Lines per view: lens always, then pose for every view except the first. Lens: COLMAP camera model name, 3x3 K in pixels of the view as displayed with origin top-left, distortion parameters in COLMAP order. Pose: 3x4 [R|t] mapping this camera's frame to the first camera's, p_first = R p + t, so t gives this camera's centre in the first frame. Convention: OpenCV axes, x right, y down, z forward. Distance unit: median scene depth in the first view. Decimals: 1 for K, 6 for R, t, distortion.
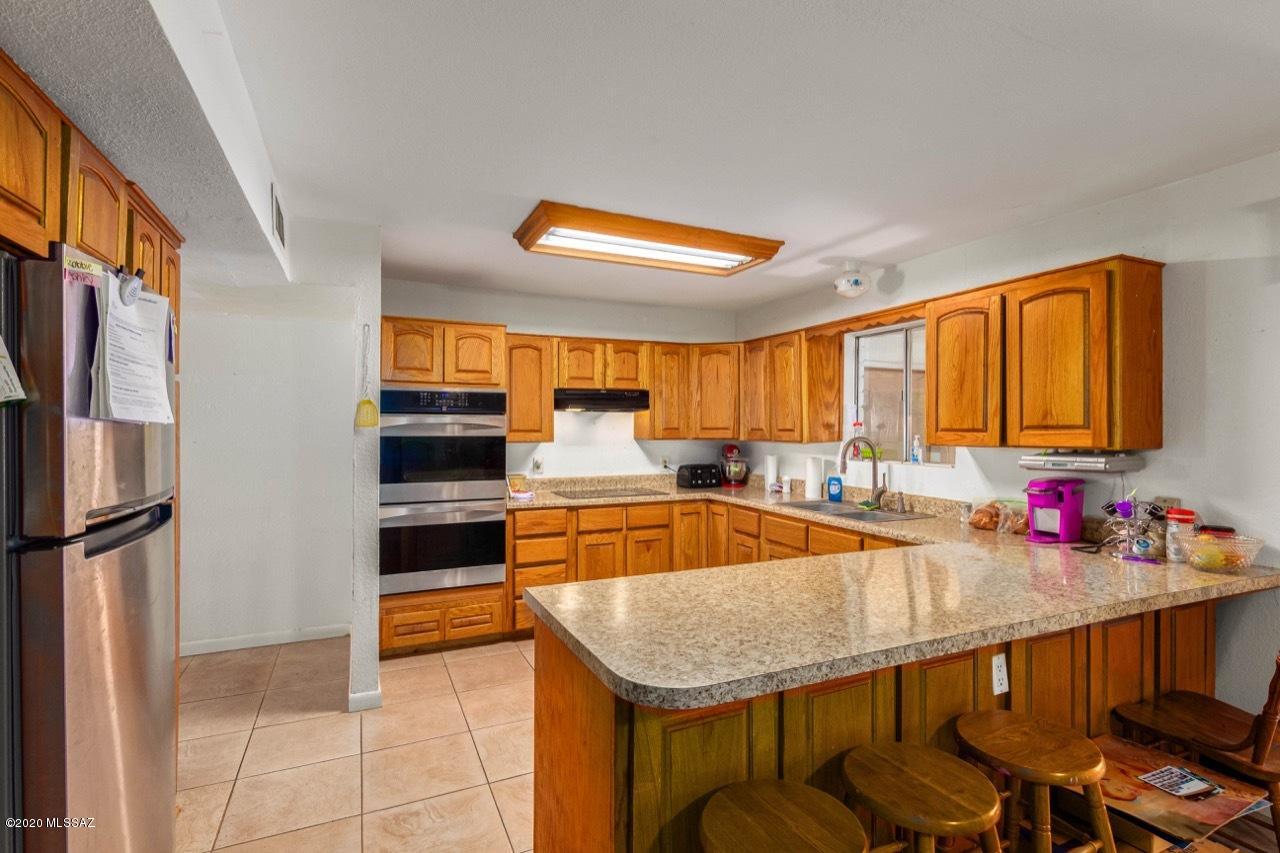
lens RADIAL K [[630.9, 0, 655.0], [0, 630.9, 429.0], [0, 0, 1]] dist [0.004032, 0.000417]
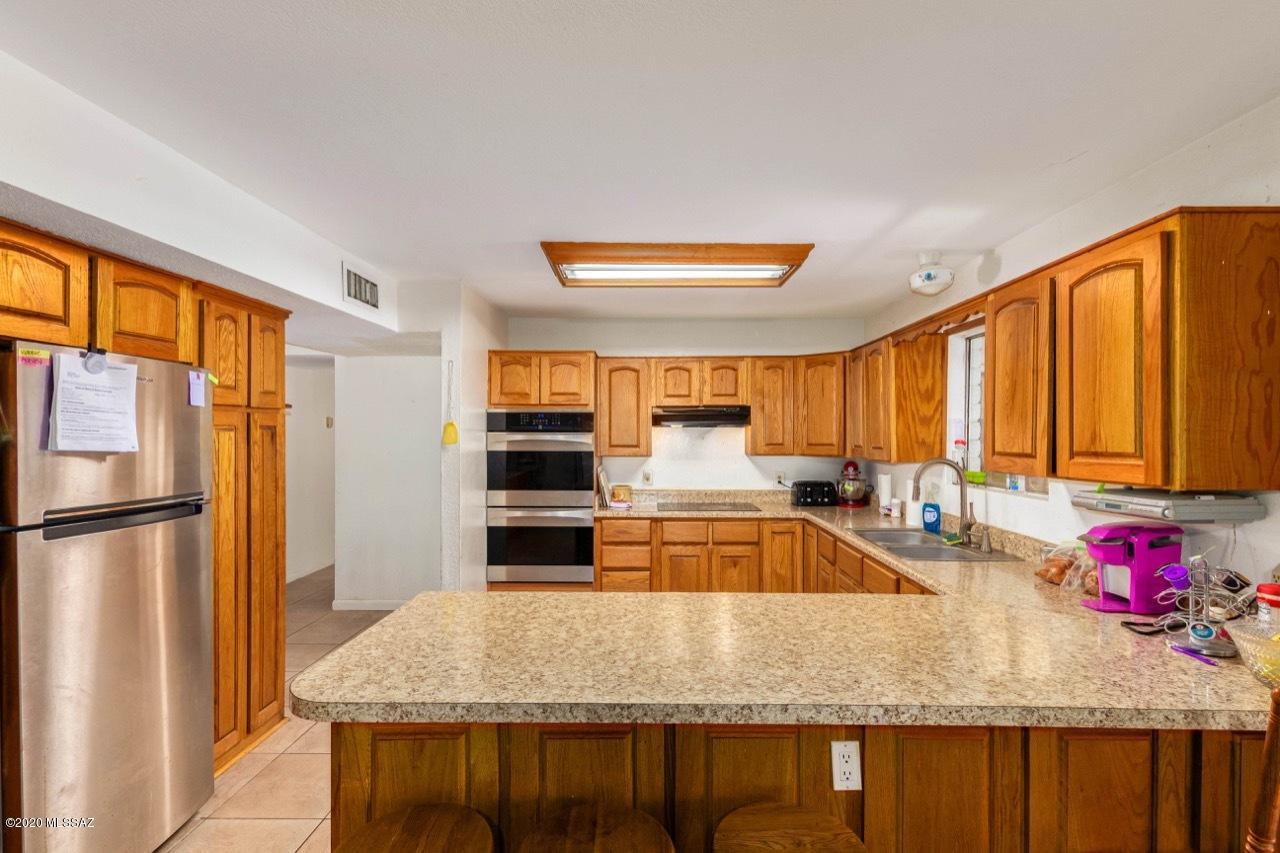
lens RADIAL K [[597.0, 0, 639.1], [0, 597.0, 440.7], [0, 0, 1]] dist [0.002218, 0.000000]
pose [[0.897648, 0.004830, -0.440686, 0.298220], [-0.001642, 0.999970, 0.007616, -0.015340], [0.440709, -0.006113, 0.897629, 0.092754]]
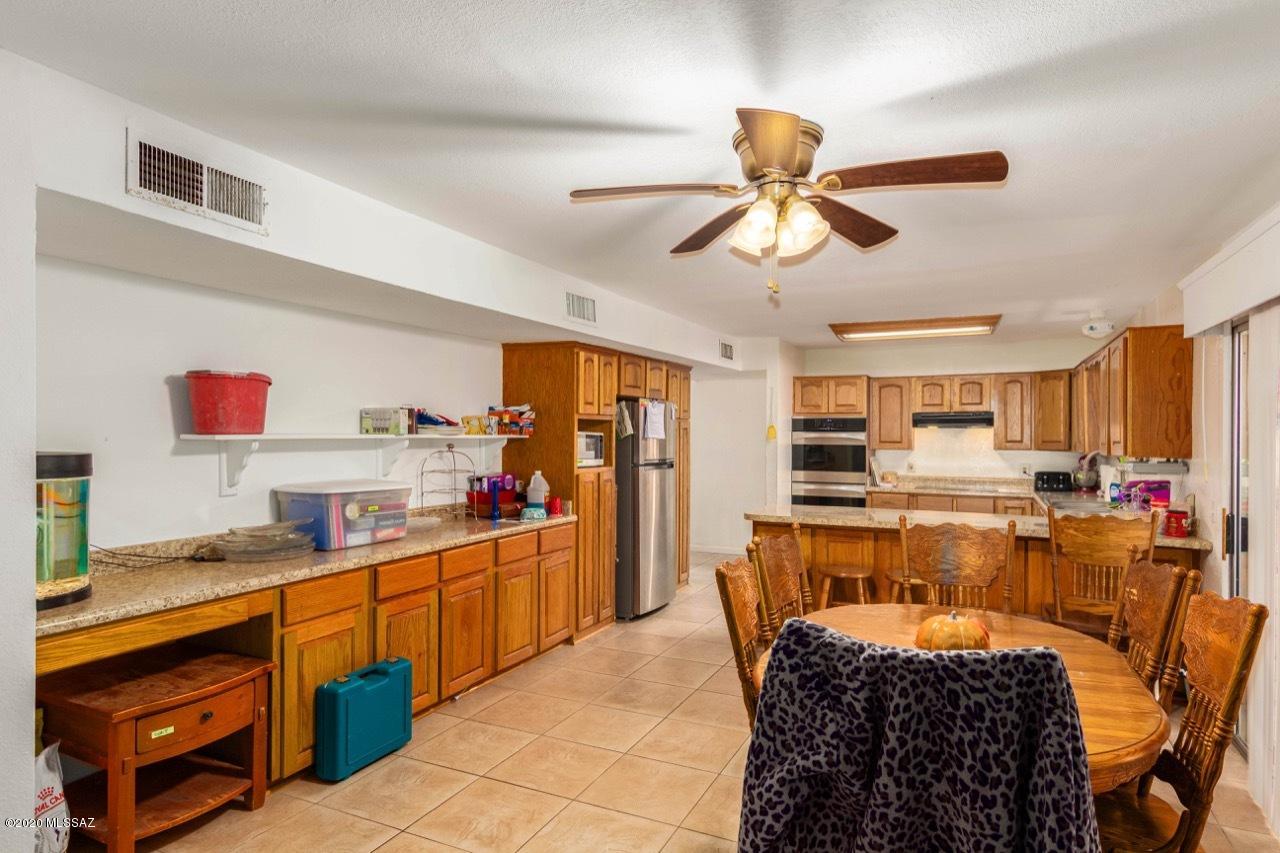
lens RADIAL K [[714.2, 0, 640.0], [0, 714.2, 426.5], [0, 0, 1]] dist [0.000188, 0.000030]
pose [[0.638194, -0.007616, -0.769838, 0.784946], [-0.006826, 0.999856, -0.015550, -0.003739], [0.769845, 0.015179, 0.638050, -0.586769]]
